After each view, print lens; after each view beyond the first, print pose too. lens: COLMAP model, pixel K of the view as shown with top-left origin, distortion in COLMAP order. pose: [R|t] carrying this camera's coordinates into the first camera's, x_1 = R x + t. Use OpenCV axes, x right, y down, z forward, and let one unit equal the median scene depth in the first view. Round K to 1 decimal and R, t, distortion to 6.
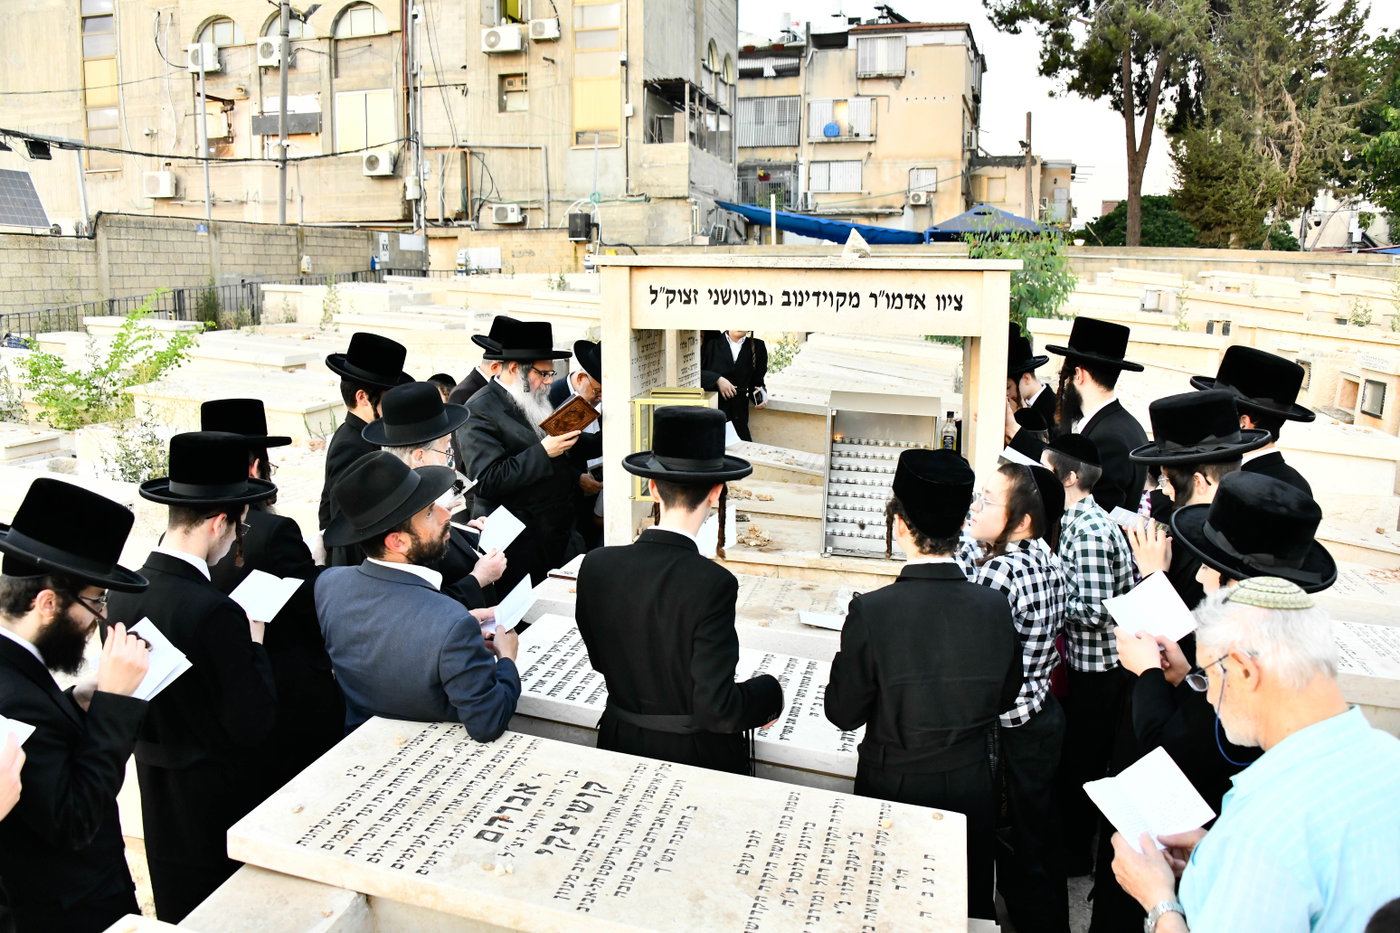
lens RADIAL K [[1126.7, 0, 688.3], [0, 1126.7, 461.9], [0, 0, 1]] dist [-0.152524, 0.099456]
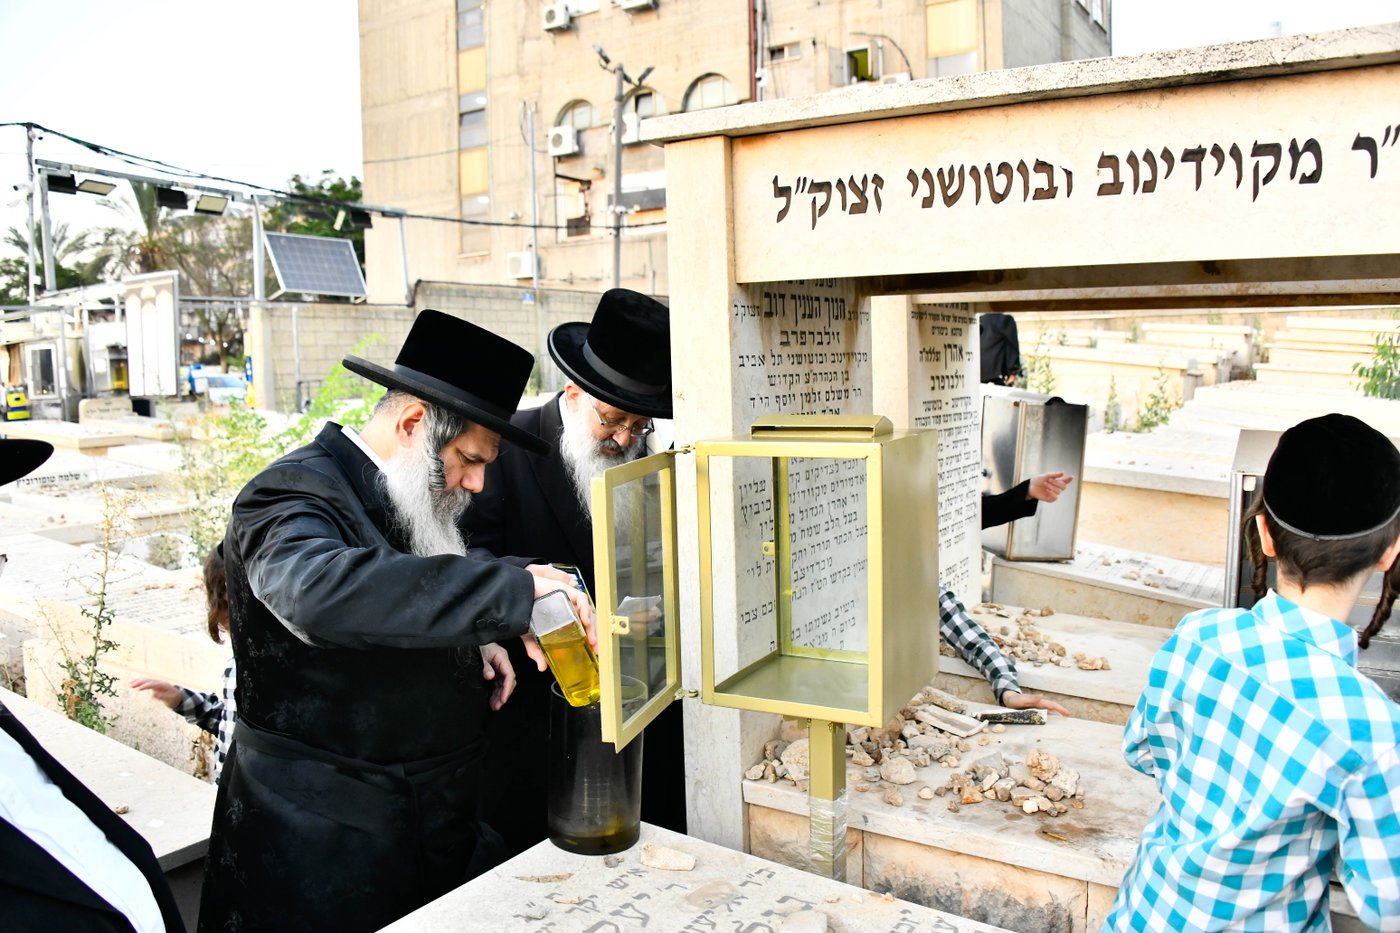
lens RADIAL K [[1098.1, 0, 705.3], [0, 1098.1, 458.2], [0, 0, 1]] dist [-0.149151, 0.060595]
pose [[0.946251, 0.003728, -0.323412, 0.017196], [-0.028733, 0.996949, -0.072576, -0.005182], [0.322155, 0.077968, 0.943471, 0.144304]]
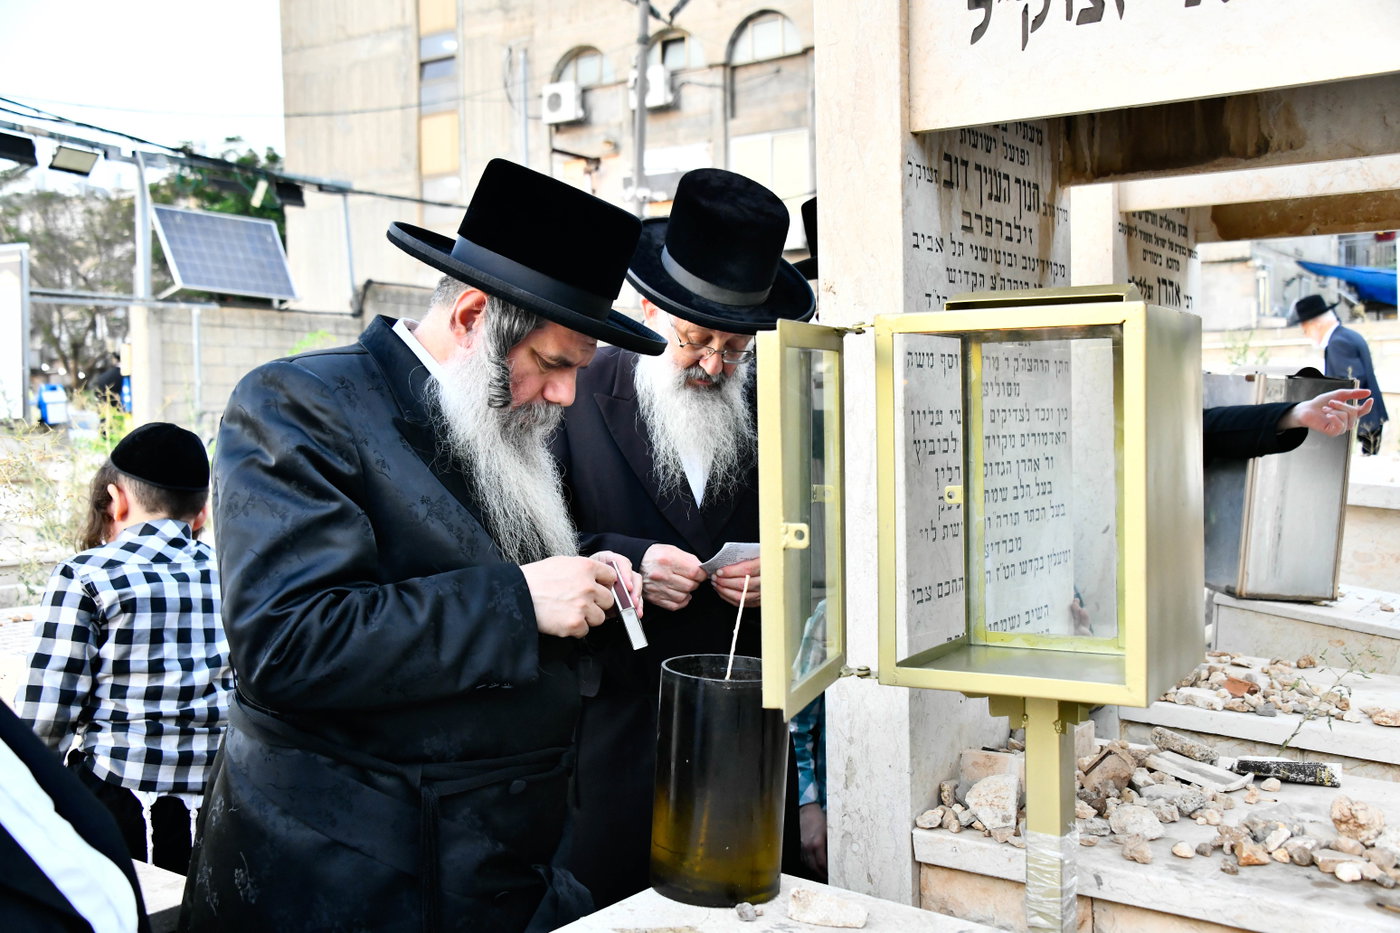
lens RADIAL K [[1498.0, 0, 706.0], [0, 1498.0, 465.4], [0, 0, 1]] dist [0.015950, 0.159908]
pose [[0.937748, -0.003054, -0.347304, 0.009587], [-0.043995, 0.990862, -0.127504, 0.006795], [0.344519, 0.134847, 0.929044, 0.143320]]
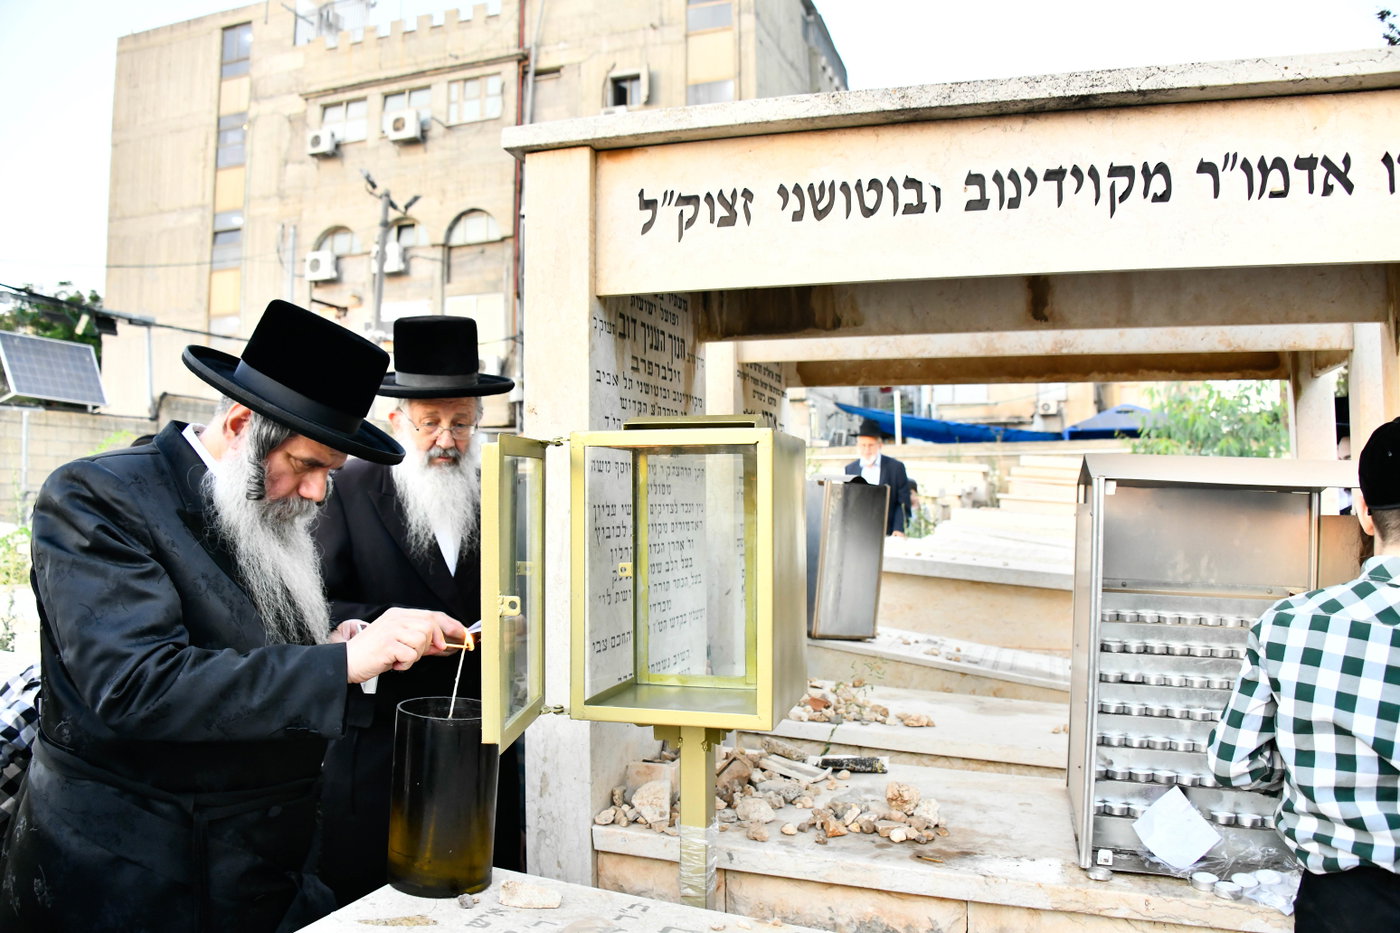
lens RADIAL K [[1093.4, 0, 702.7], [0, 1093.4, 459.9], [0, 0, 1]] dist [-0.153744, 0.067769]
pose [[0.994983, -0.005508, -0.099889, 0.006737], [-0.015336, 0.978284, -0.206701, 0.005499], [0.098858, 0.207196, 0.973292, 0.147919]]
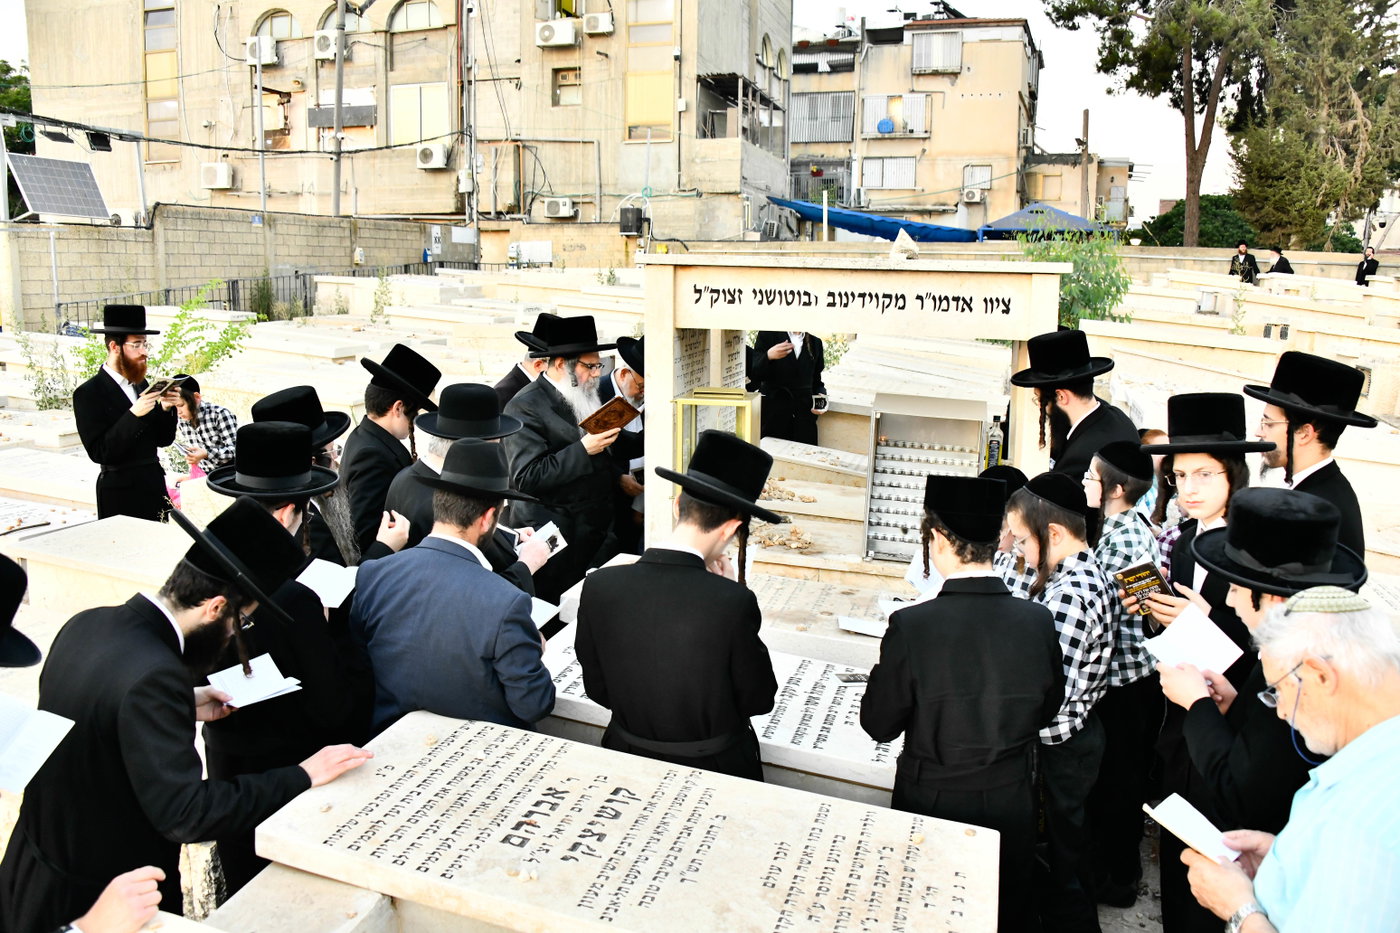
lens RADIAL K [[1126.7, 0, 688.3], [0, 1126.7, 461.9], [0, 0, 1]] dist [-0.152524, 0.099456]
pose [[0.998914, 0.016618, -0.043534, 0.001524], [-0.016413, 0.999853, 0.005050, -0.001211], [0.043611, -0.004330, 0.999039, 0.001504]]
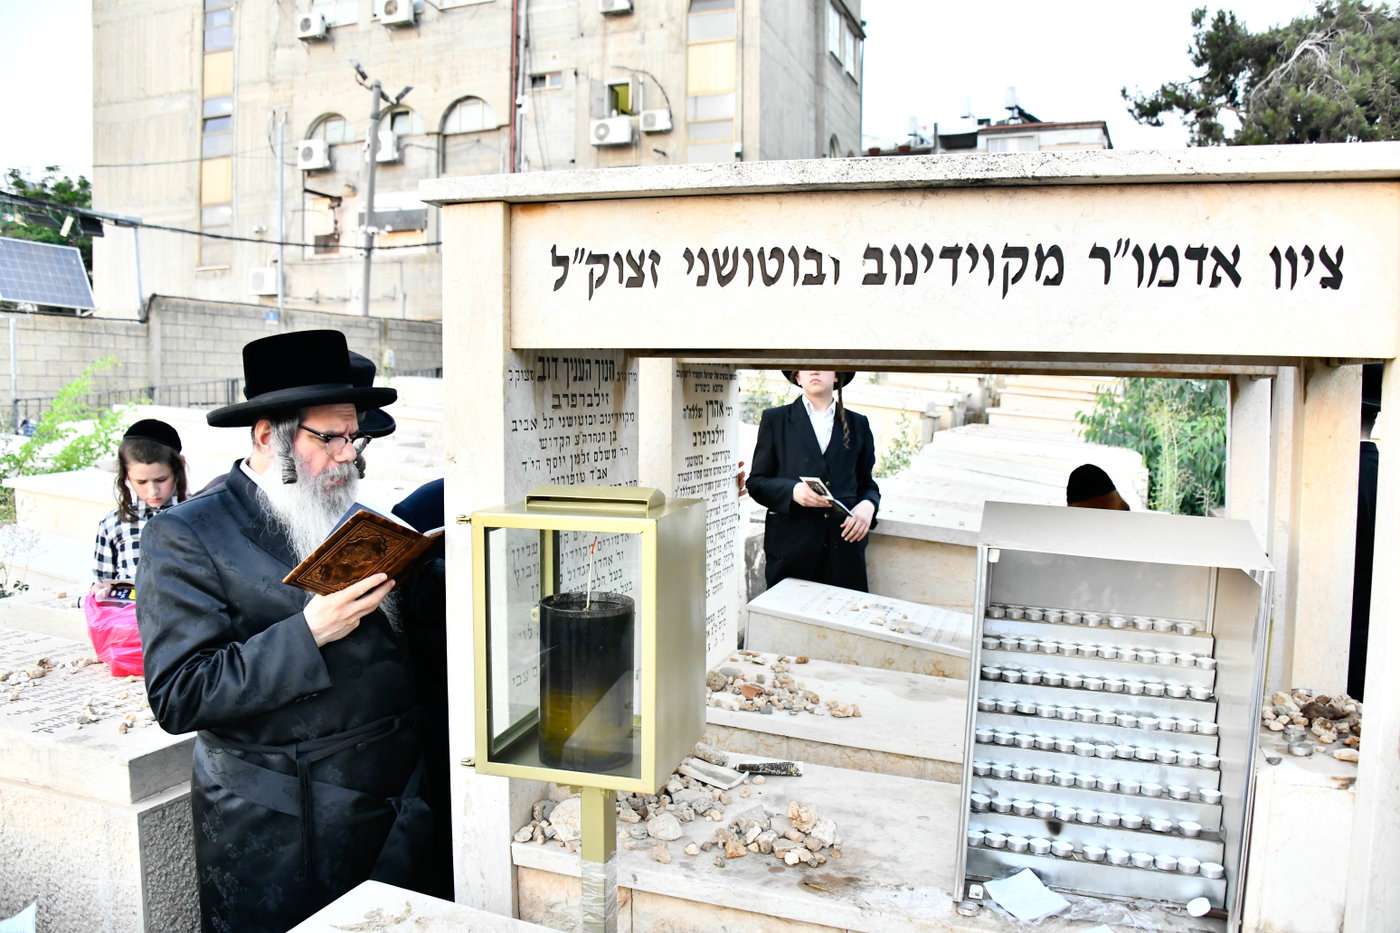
lens RADIAL K [[1101.4, 0, 707.1], [0, 1101.4, 459.6], [0, 0, 1]] dist [-0.152790, 0.073269]
pose [[0.994902, 0.014461, -0.099808, 0.015598], [-0.024718, 0.994446, -0.102306, -0.008408], [0.097774, 0.104252, 0.989733, 0.141681]]
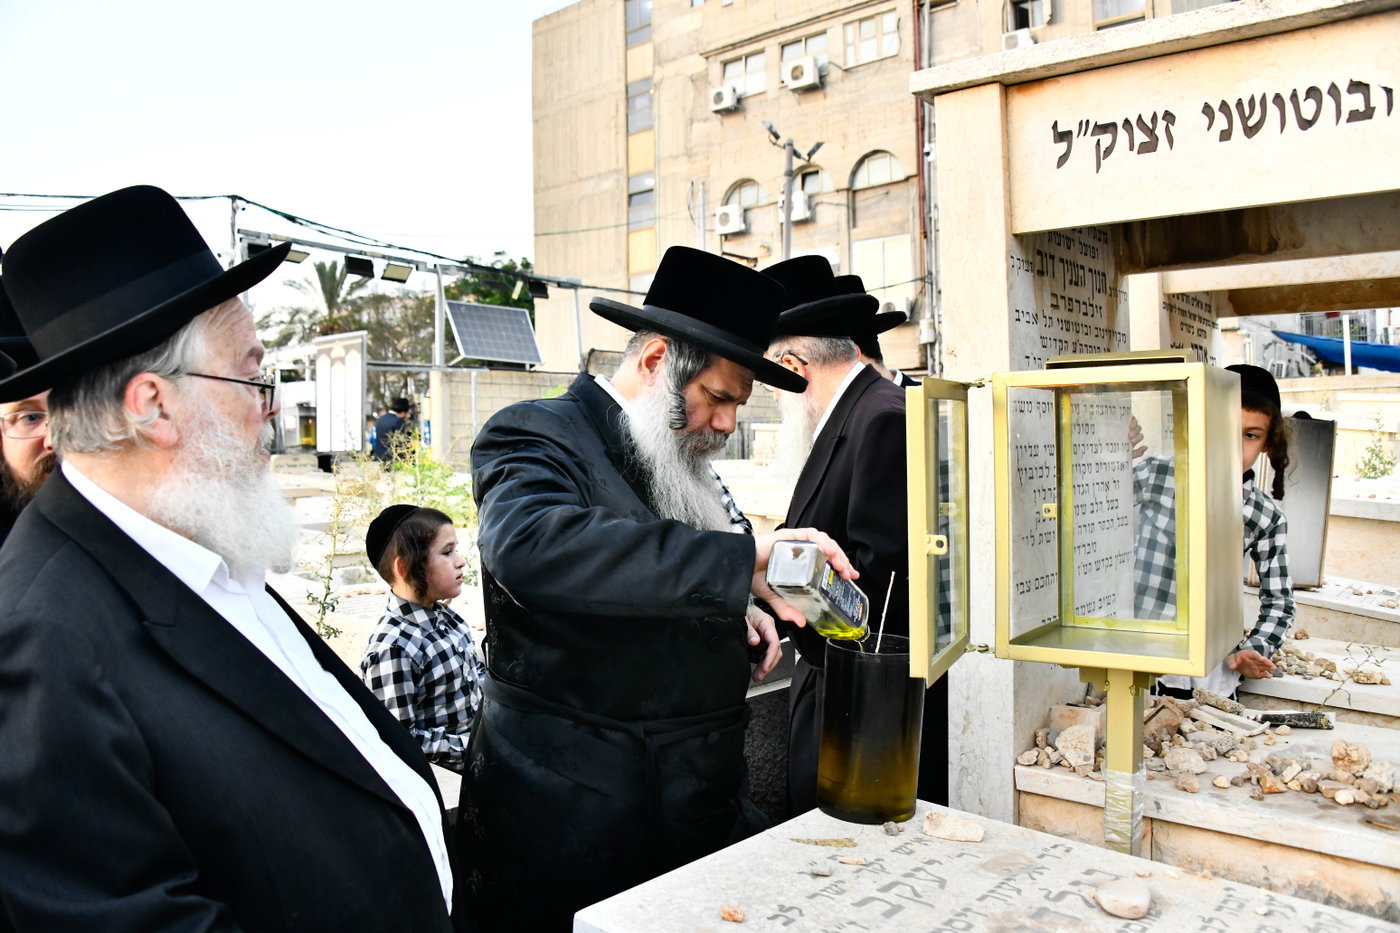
lens RADIAL K [[1103.5, 0, 701.3], [0, 1103.5, 460.7], [0, 0, 1]] dist [-0.152500, 0.072542]
pose [[0.889399, -0.011079, -0.456998, 0.006669], [-0.059936, 0.988250, -0.140603, 0.006021], [0.453186, 0.152443, 0.878284, 0.145296]]
